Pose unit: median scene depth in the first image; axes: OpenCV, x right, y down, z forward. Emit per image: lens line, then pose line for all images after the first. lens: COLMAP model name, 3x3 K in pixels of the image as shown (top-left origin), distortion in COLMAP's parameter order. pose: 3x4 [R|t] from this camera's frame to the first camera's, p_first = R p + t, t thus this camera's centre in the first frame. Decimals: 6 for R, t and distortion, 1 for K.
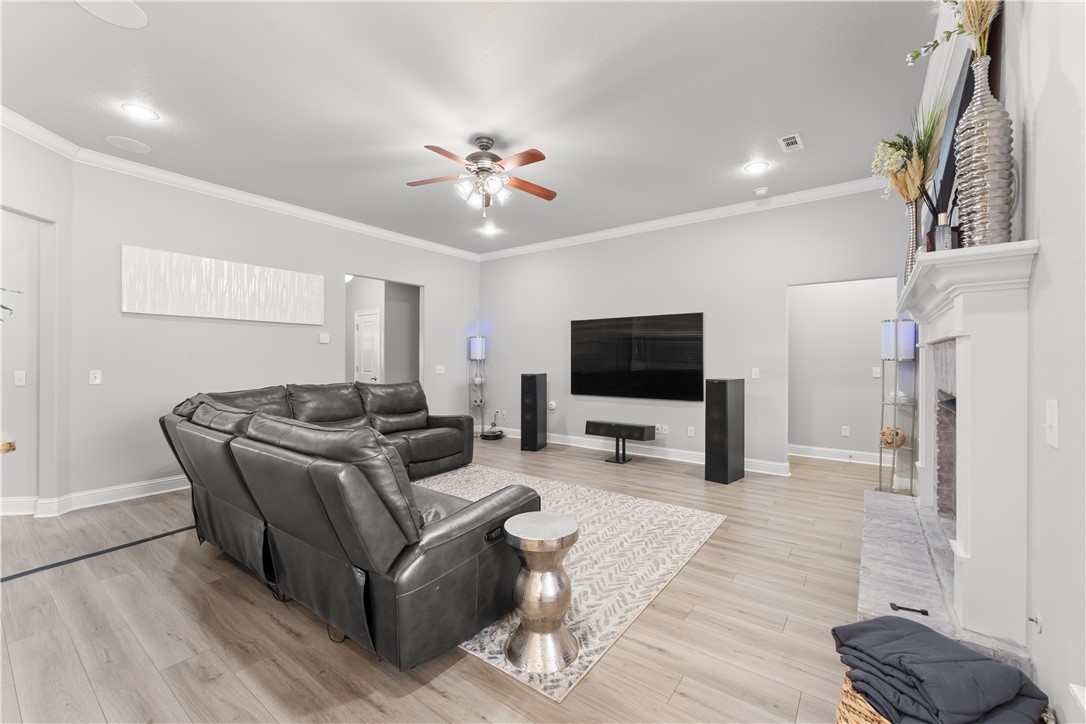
lens RADIAL K [[443.8, 0, 541.1], [0, 443.8, 363.4], [0, 0, 1]] dist [-0.001306, -0.000619]
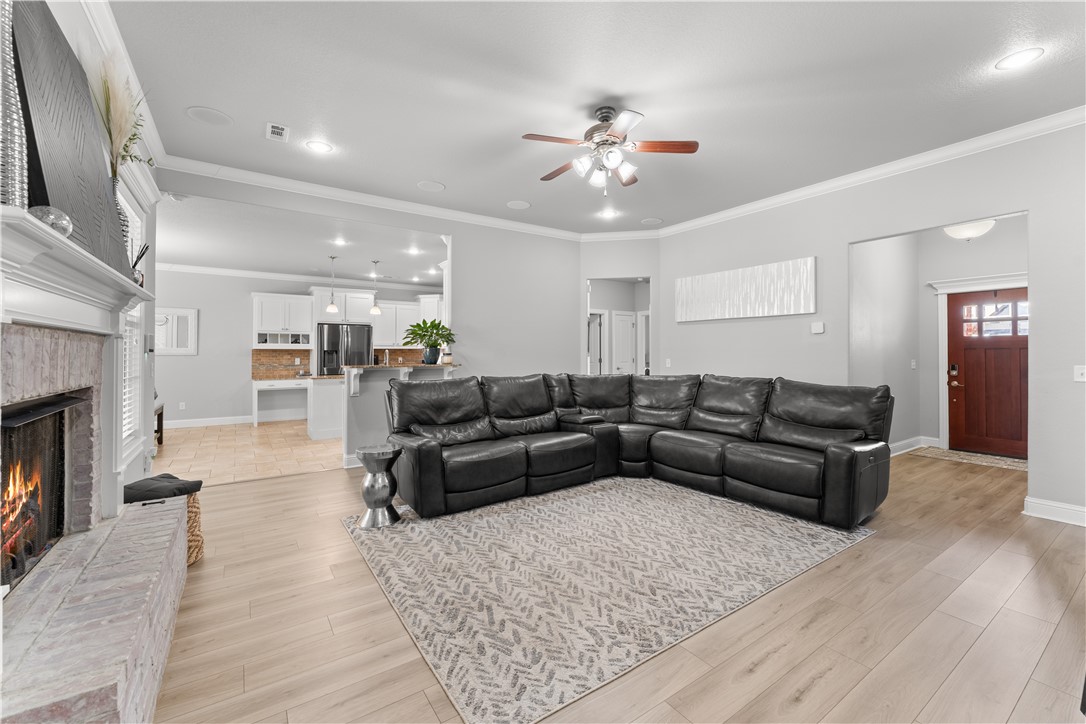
lens RADIAL K [[443.8, 0, 541.1], [0, 443.8, 363.4], [0, 0, 1]] dist [-0.001306, -0.000619]
pose [[-0.329664, 0.022658, -0.943826, 0.773637], [-0.010176, 0.999569, 0.027550, -0.009751], [0.944043, 0.018687, -0.329291, 1.185142]]
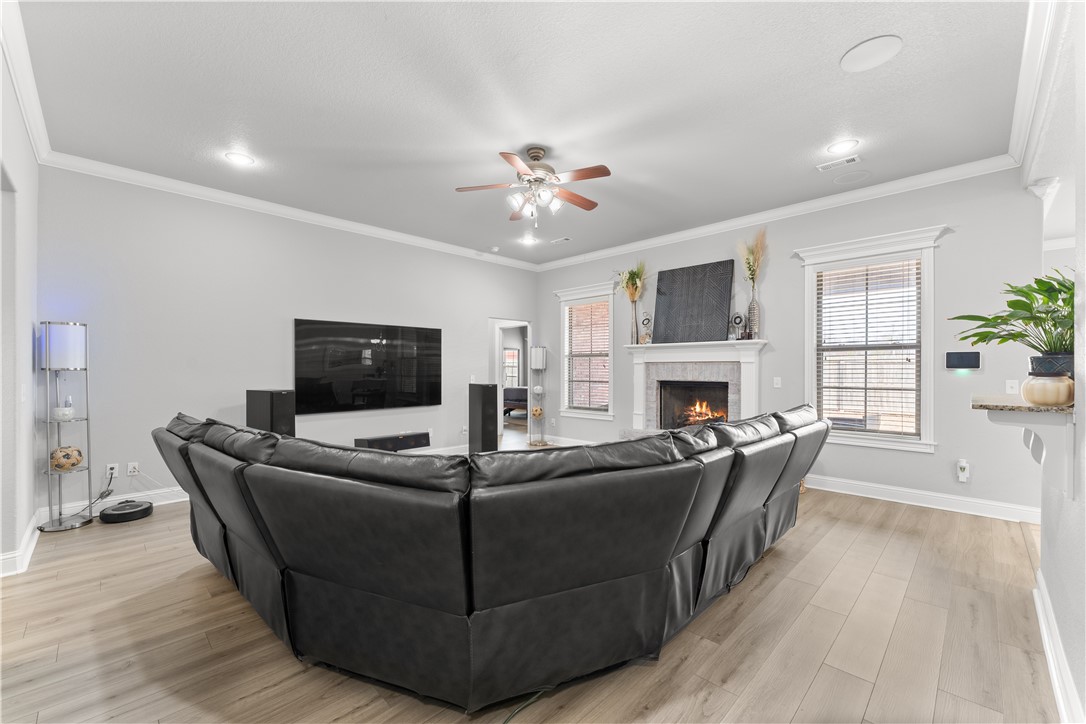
lens RADIAL K [[443.8, 0, 541.1], [0, 443.8, 363.4], [0, 0, 1]] dist [-0.001306, -0.000619]
pose [[0.139800, 0.008684, 0.990142, -1.137173], [0.011245, 0.999883, -0.010357, -0.010801], [-0.990116, 0.012582, 0.139686, 0.852538]]
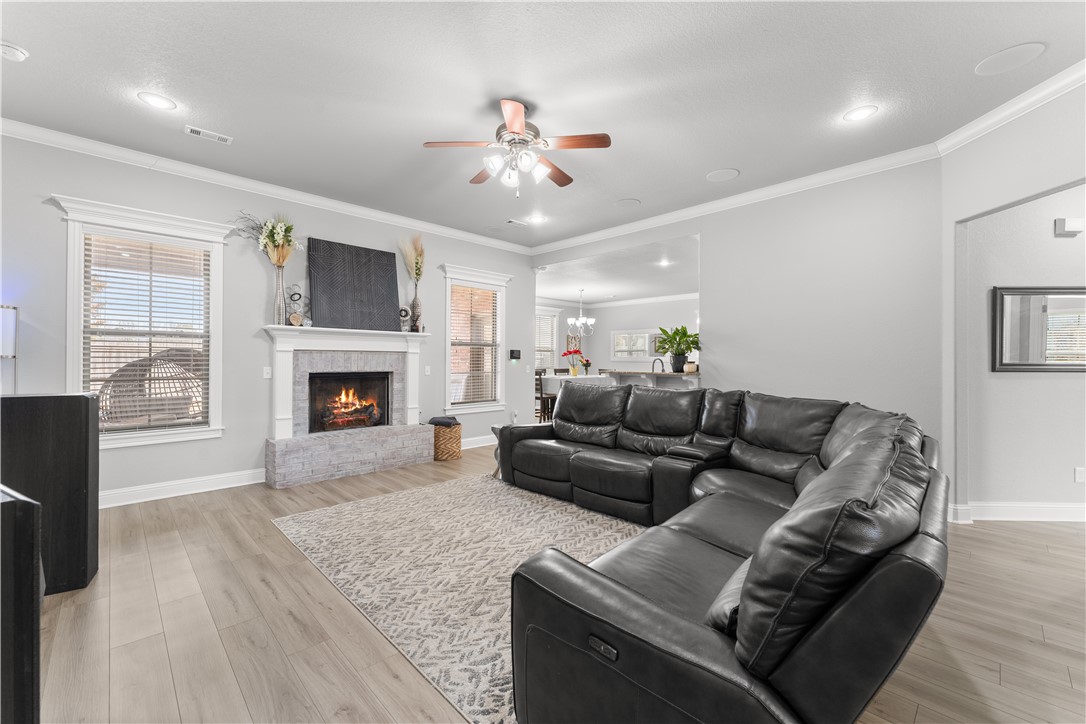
lens RADIAL K [[443.8, 0, 541.1], [0, 443.8, 363.4], [0, 0, 1]] dist [-0.001306, -0.000619]
pose [[-0.987607, -0.010386, 0.156605, -0.316032], [-0.007083, 0.999741, 0.021631, -0.021641], [-0.156789, 0.020254, -0.987424, 1.878163]]
